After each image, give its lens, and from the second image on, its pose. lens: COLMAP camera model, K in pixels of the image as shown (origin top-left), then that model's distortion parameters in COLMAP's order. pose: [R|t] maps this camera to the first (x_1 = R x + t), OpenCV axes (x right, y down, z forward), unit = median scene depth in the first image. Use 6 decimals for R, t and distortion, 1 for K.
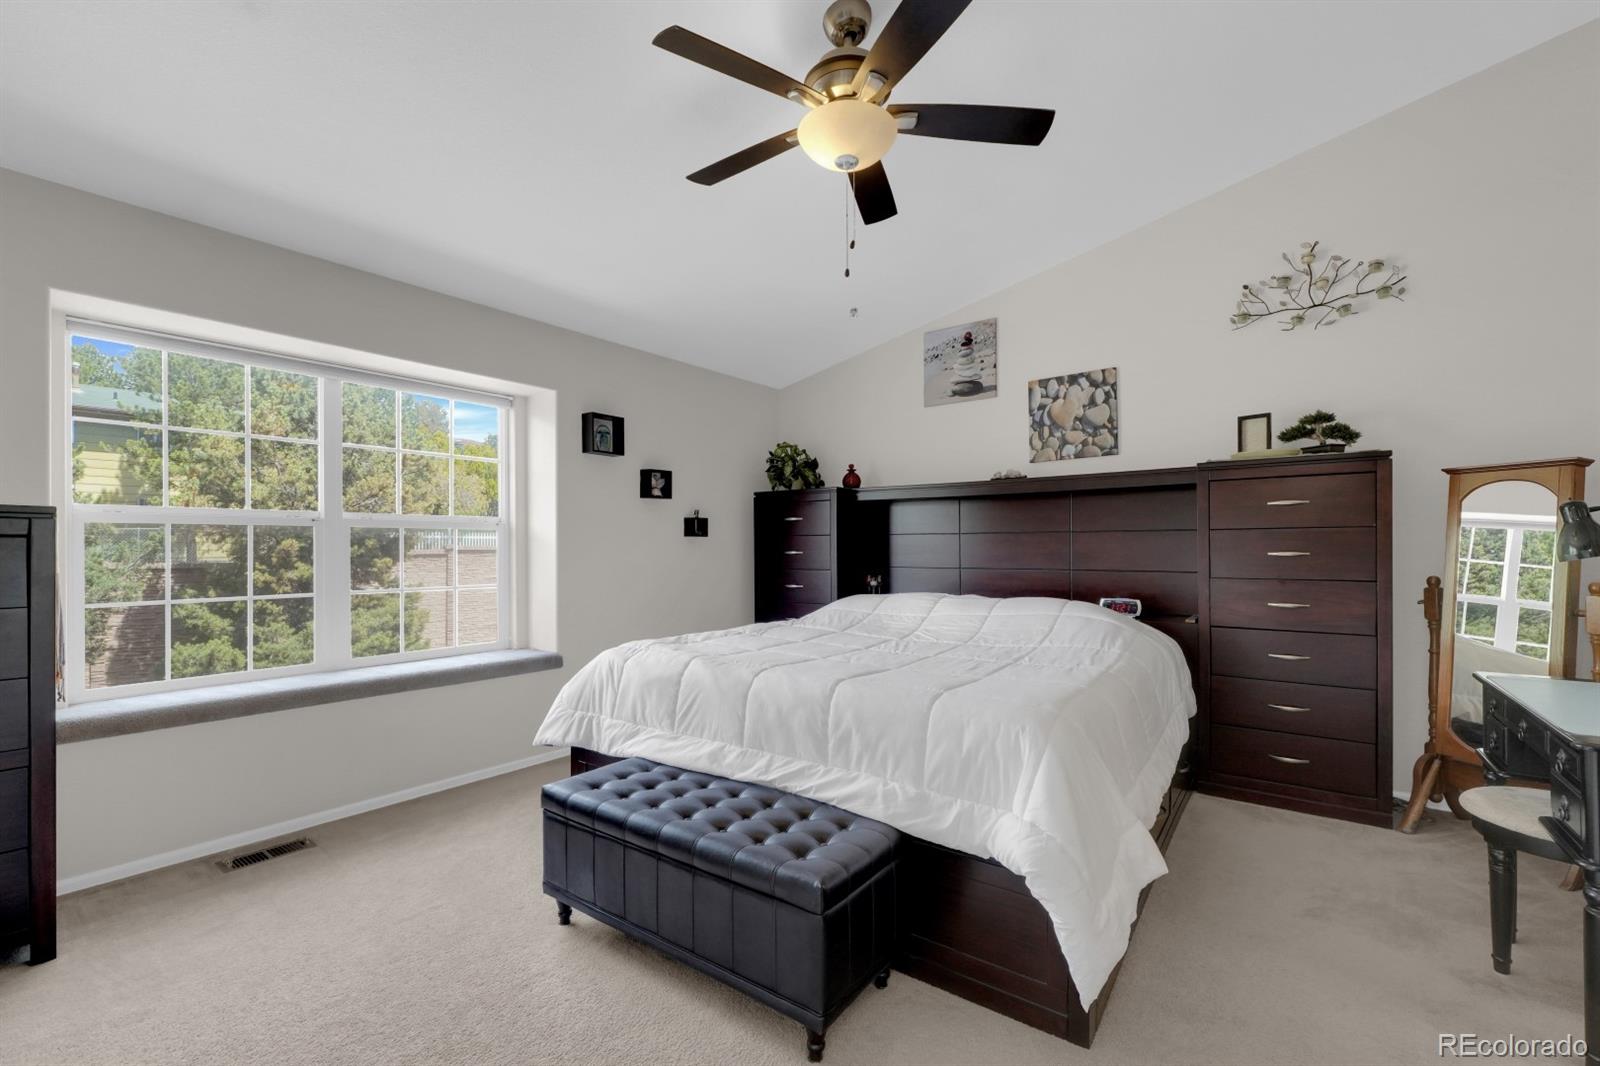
lens RADIAL K [[671.6, 0, 802.3], [0, 671.6, 548.0], [0, 0, 1]] dist [0.001717, 0.000281]
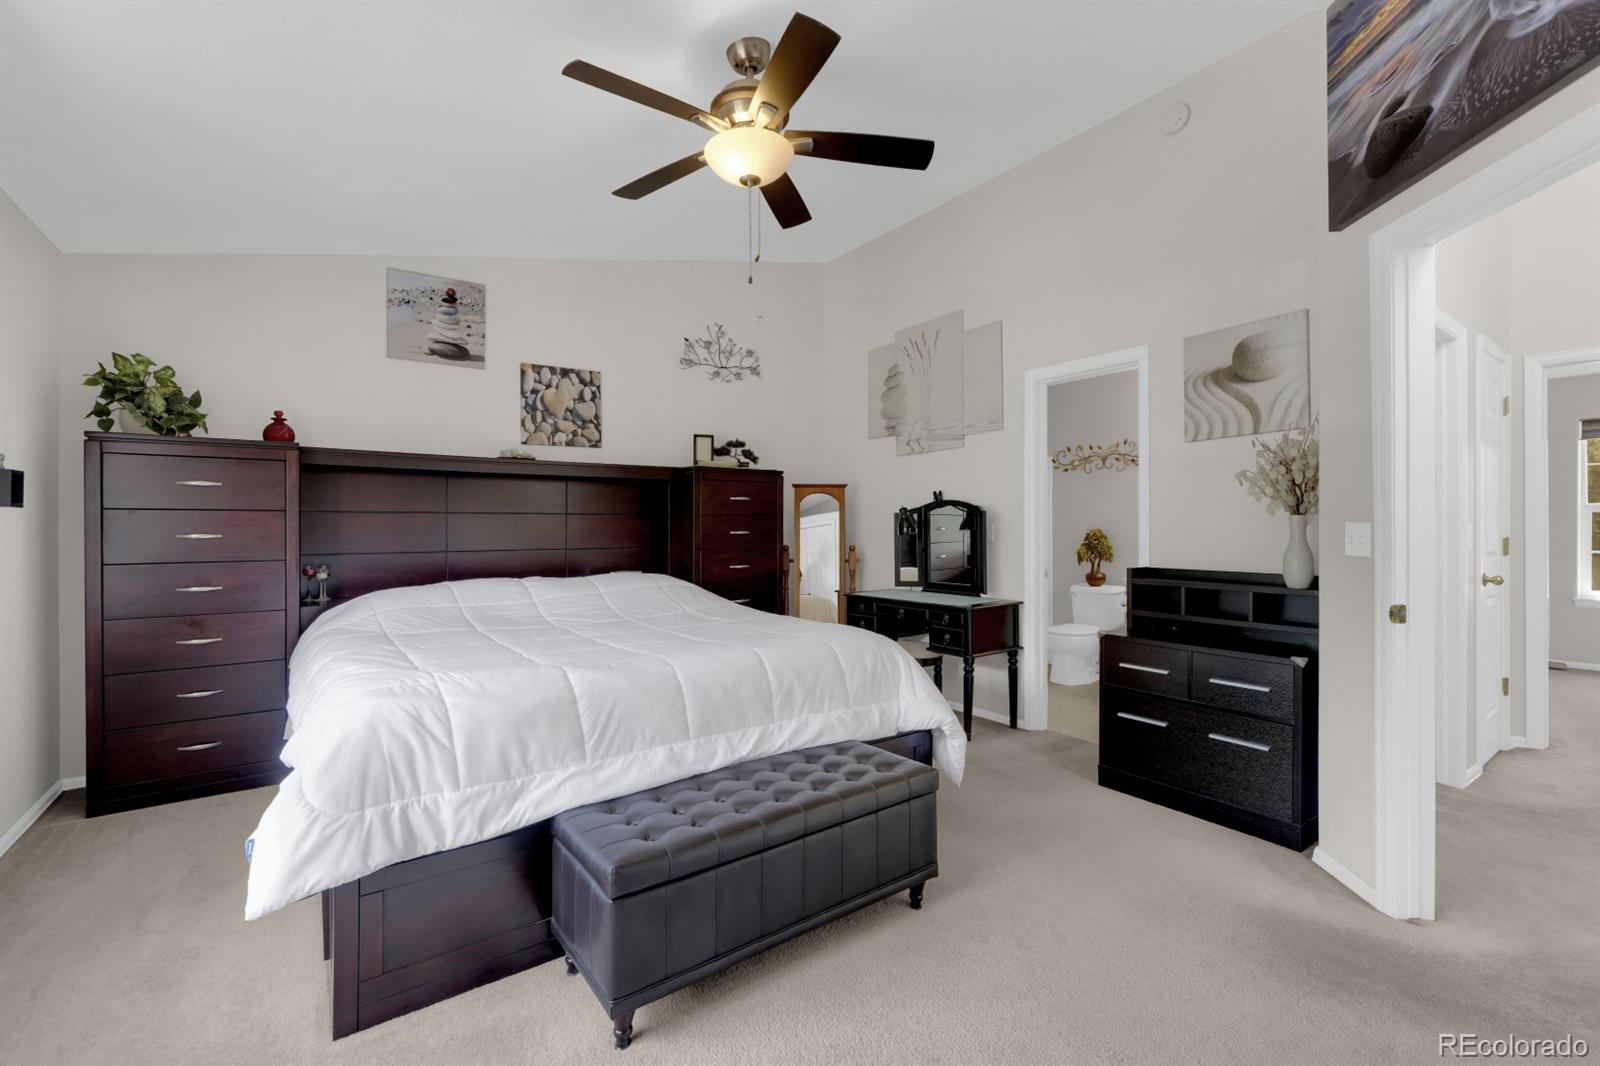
lens RADIAL K [[671.6, 0, 802.7], [0, 671.6, 525.6], [0, 0, 1]] dist [0.001717, 0.000281]
pose [[0.315908, 0.003981, 0.948782, -0.504226], [0.001141, 0.999989, -0.004576, 0.000325], [-0.948789, 0.002528, 0.315900, 0.298925]]
